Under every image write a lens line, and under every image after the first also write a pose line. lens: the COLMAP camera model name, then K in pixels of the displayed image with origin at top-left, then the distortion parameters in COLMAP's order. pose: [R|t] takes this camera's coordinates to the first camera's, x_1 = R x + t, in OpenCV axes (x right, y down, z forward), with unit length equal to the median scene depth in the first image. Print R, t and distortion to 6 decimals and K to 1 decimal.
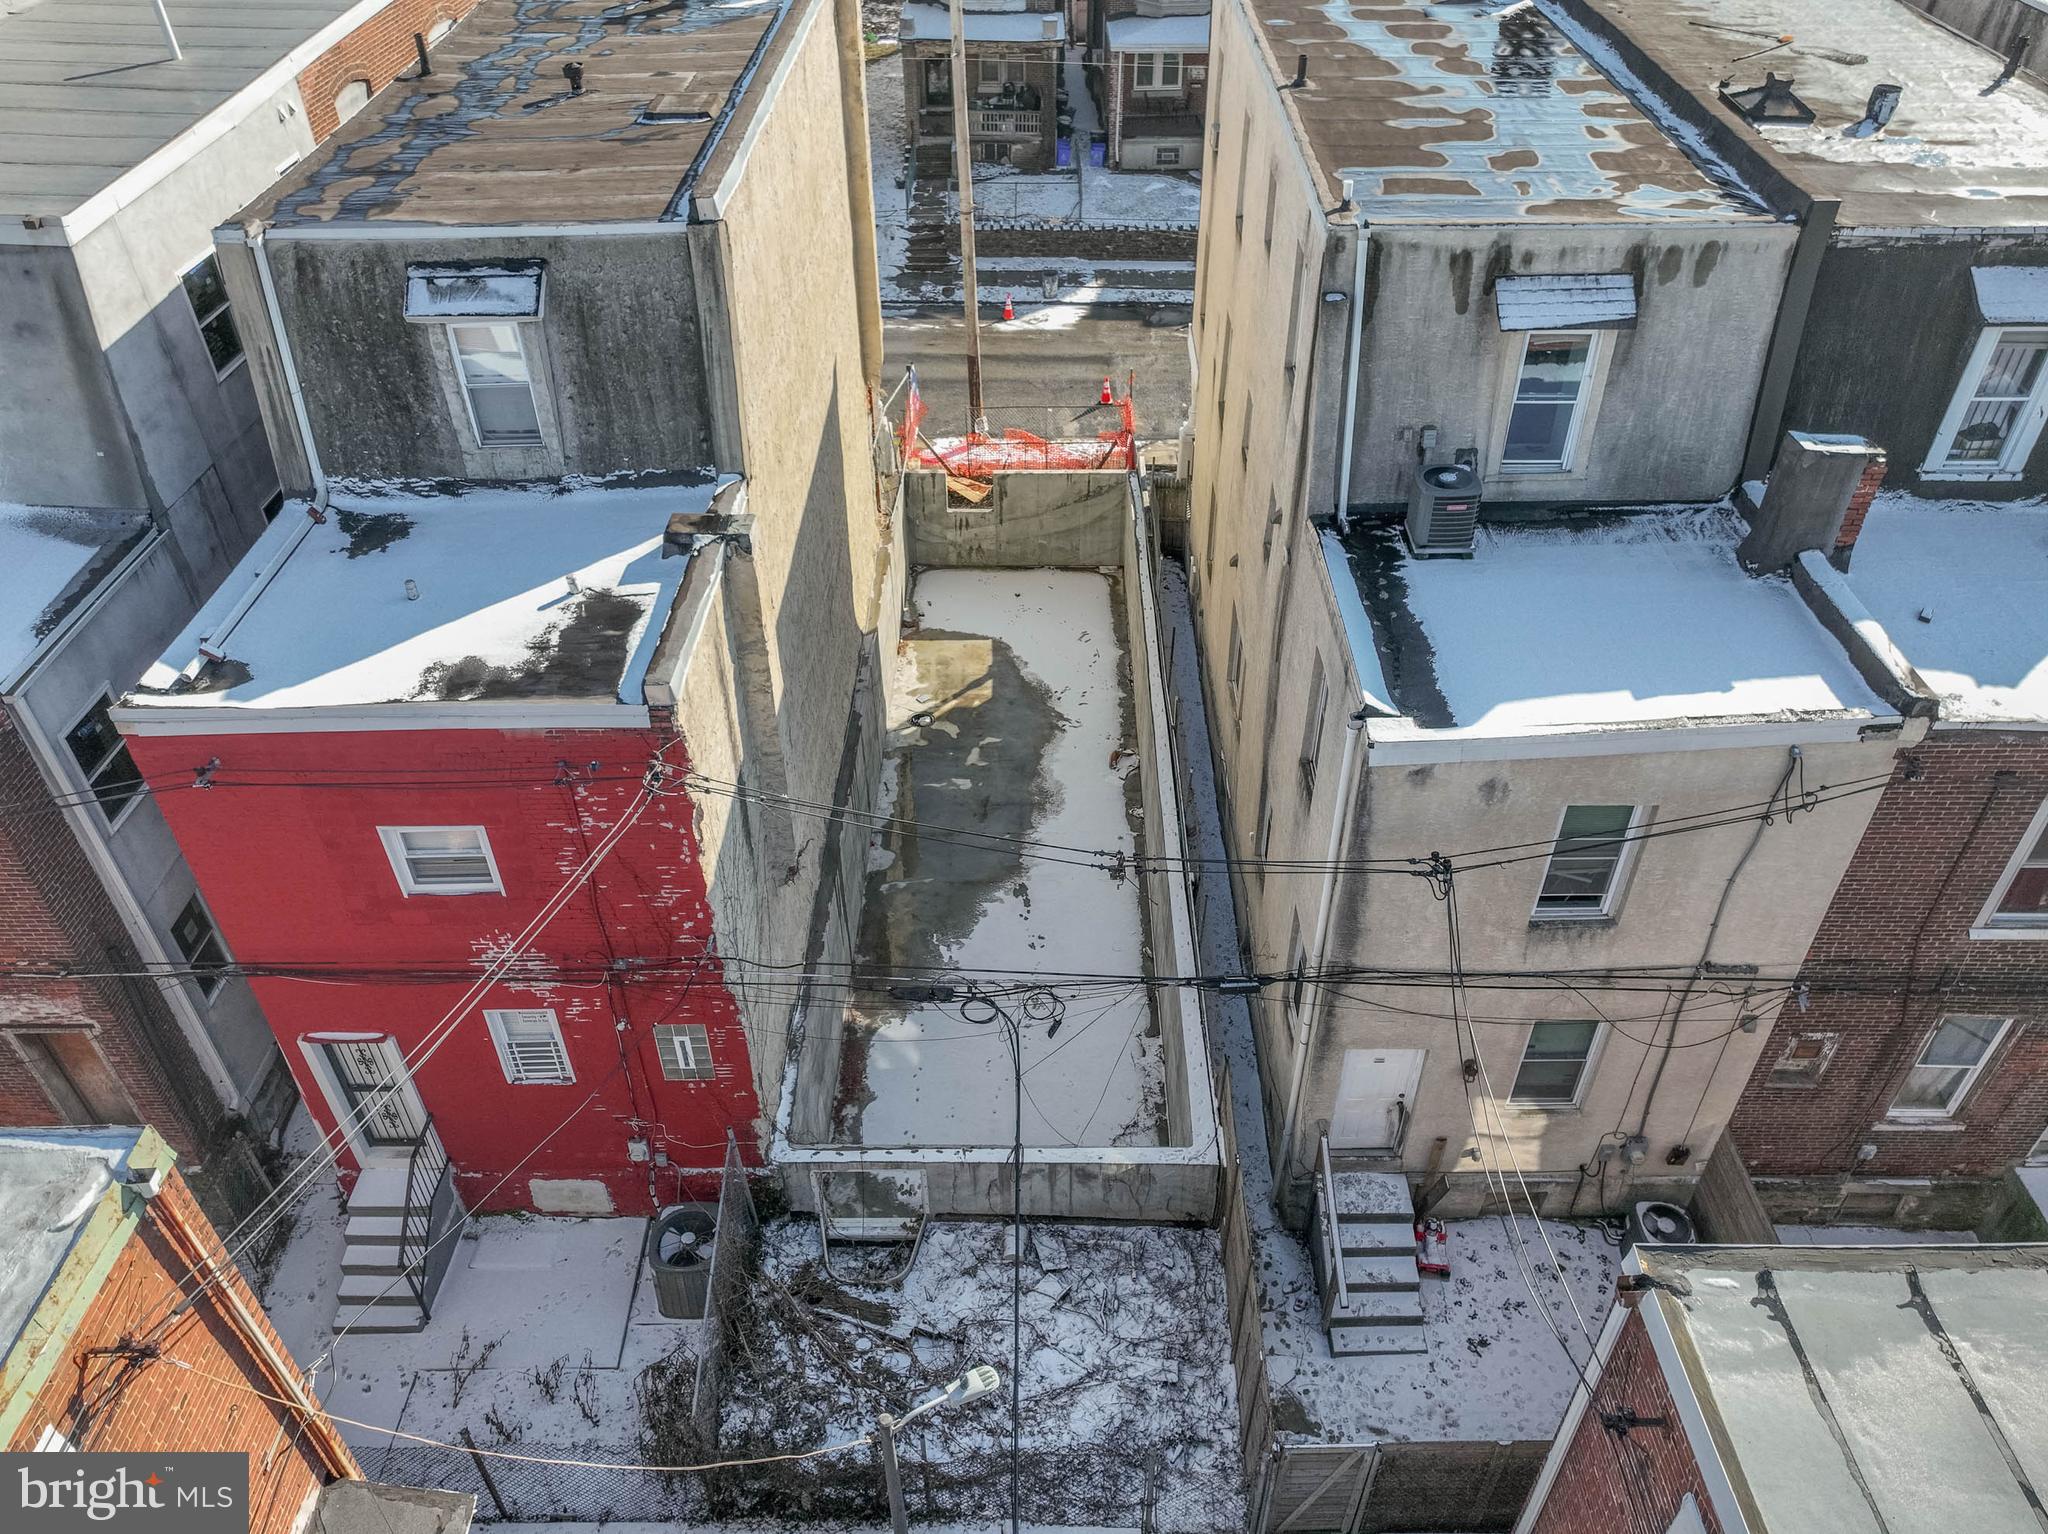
lens RADIAL K [[1454.9, 0, 1035.5], [0, 1454.9, 762.2], [0, 0, 1]] dist [0.006504, 0.007355]
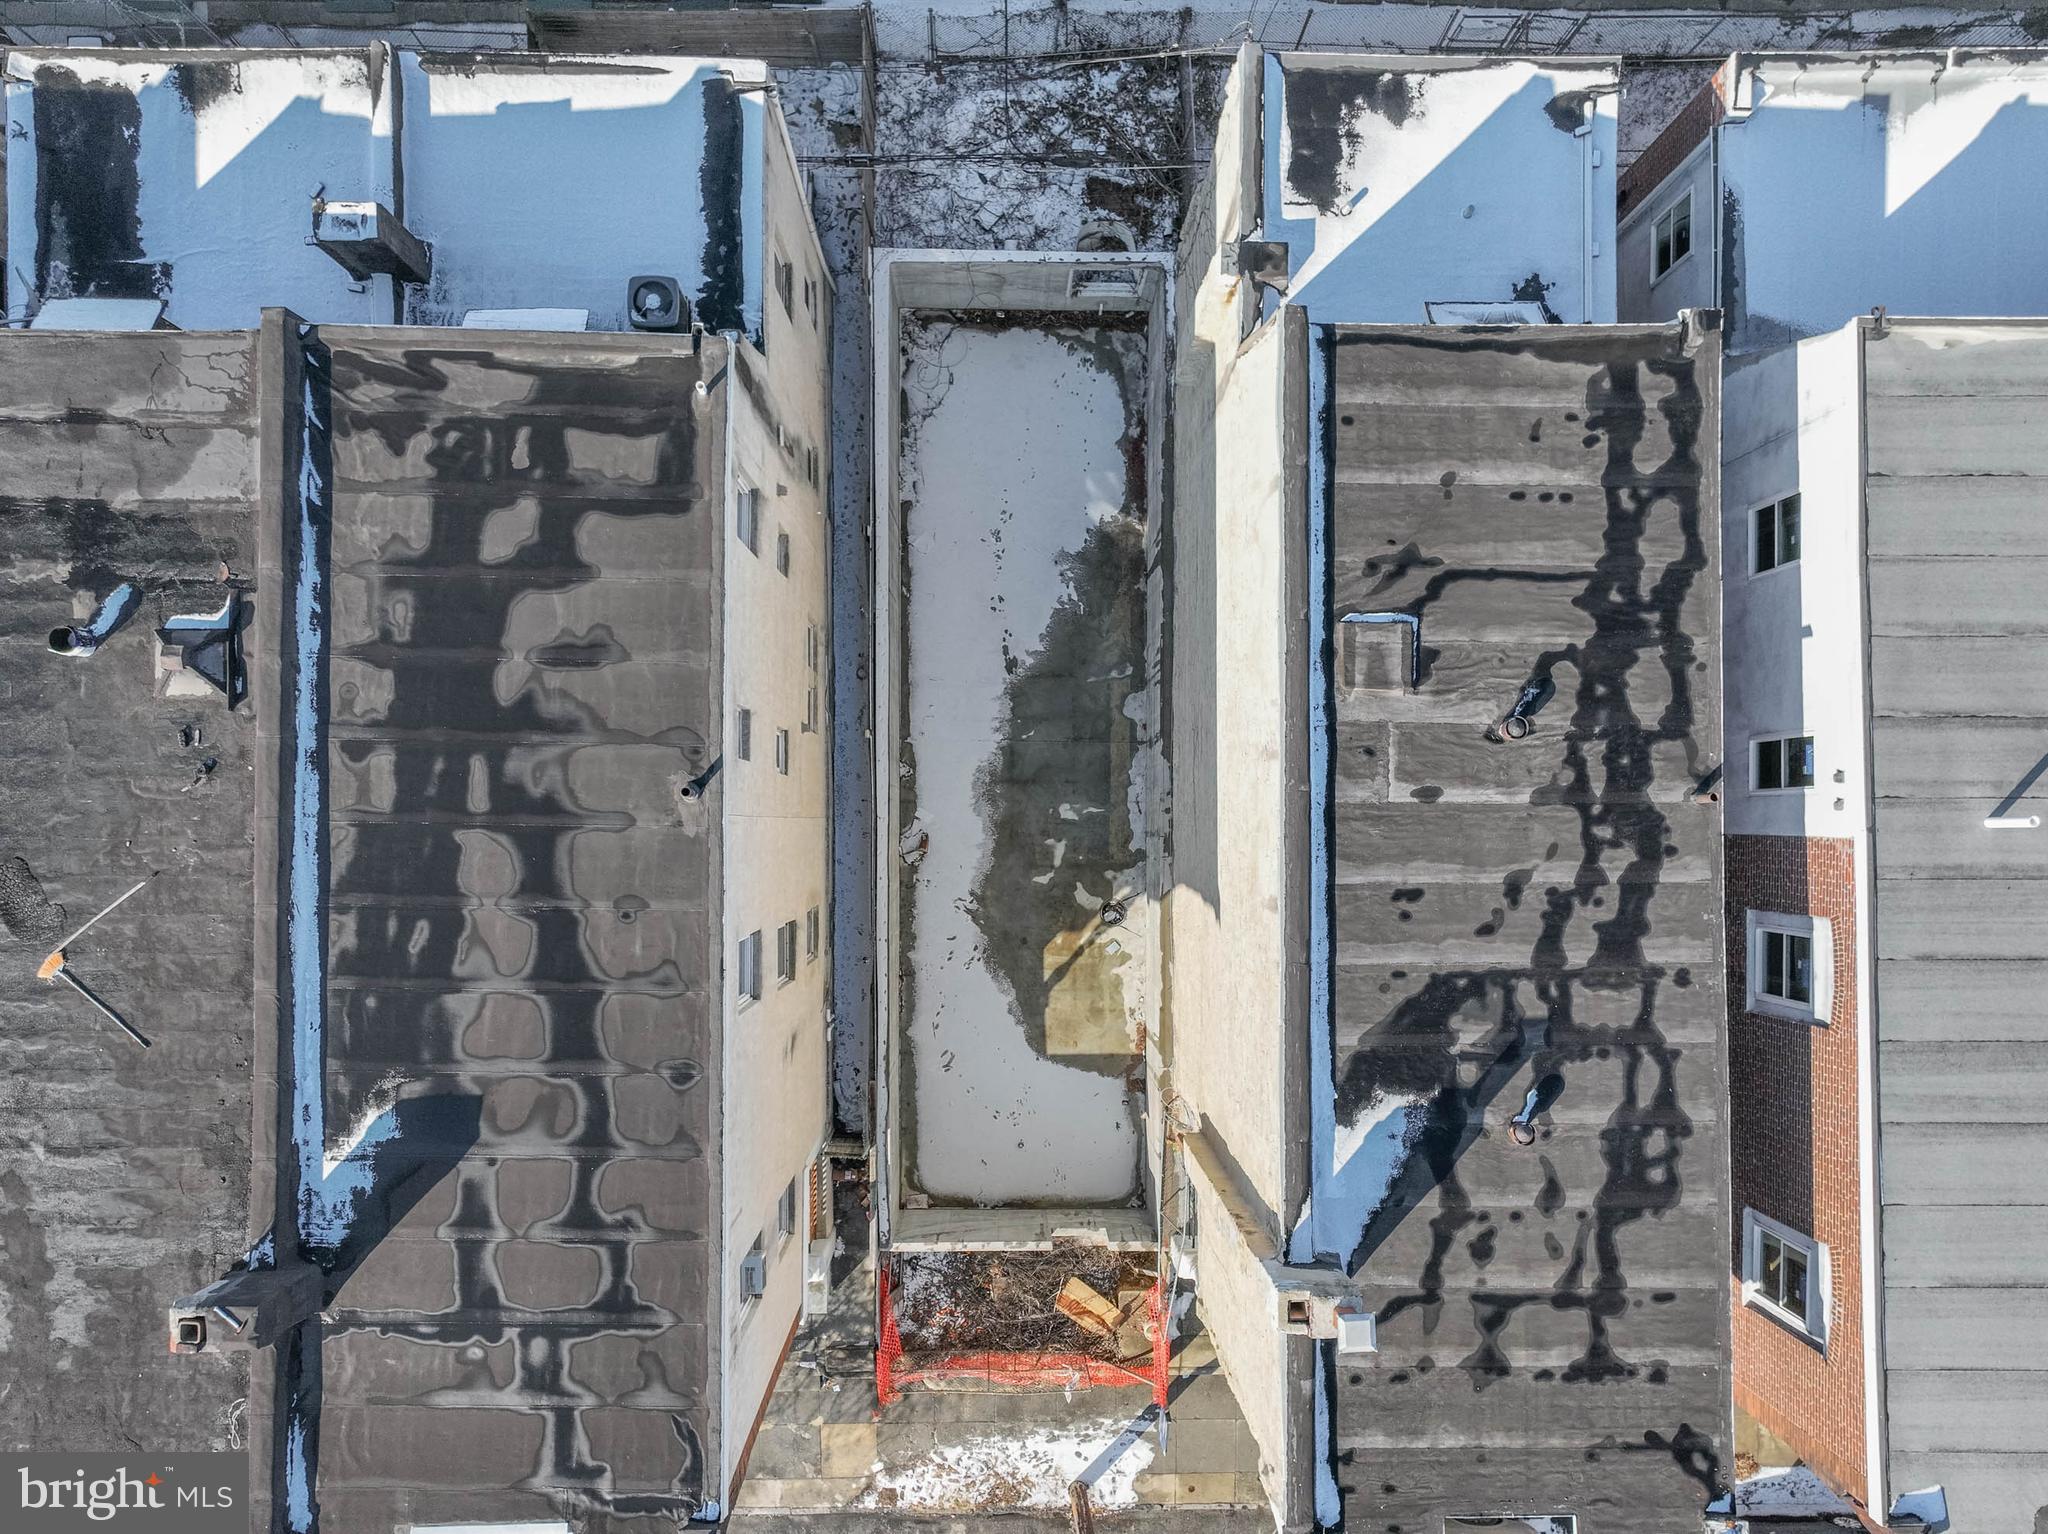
lens RADIAL K [[1470.2, 0, 1034.1], [0, 1470.2, 845.1], [0, 0, 1]] dist [0.004098, 0.004228]
pose [[-0.999761, 0.003952, -0.021515, -0.002059], [-0.019163, -0.632534, 0.774296, -0.791108], [-0.010549, 0.774523, 0.632458, 0.318630]]
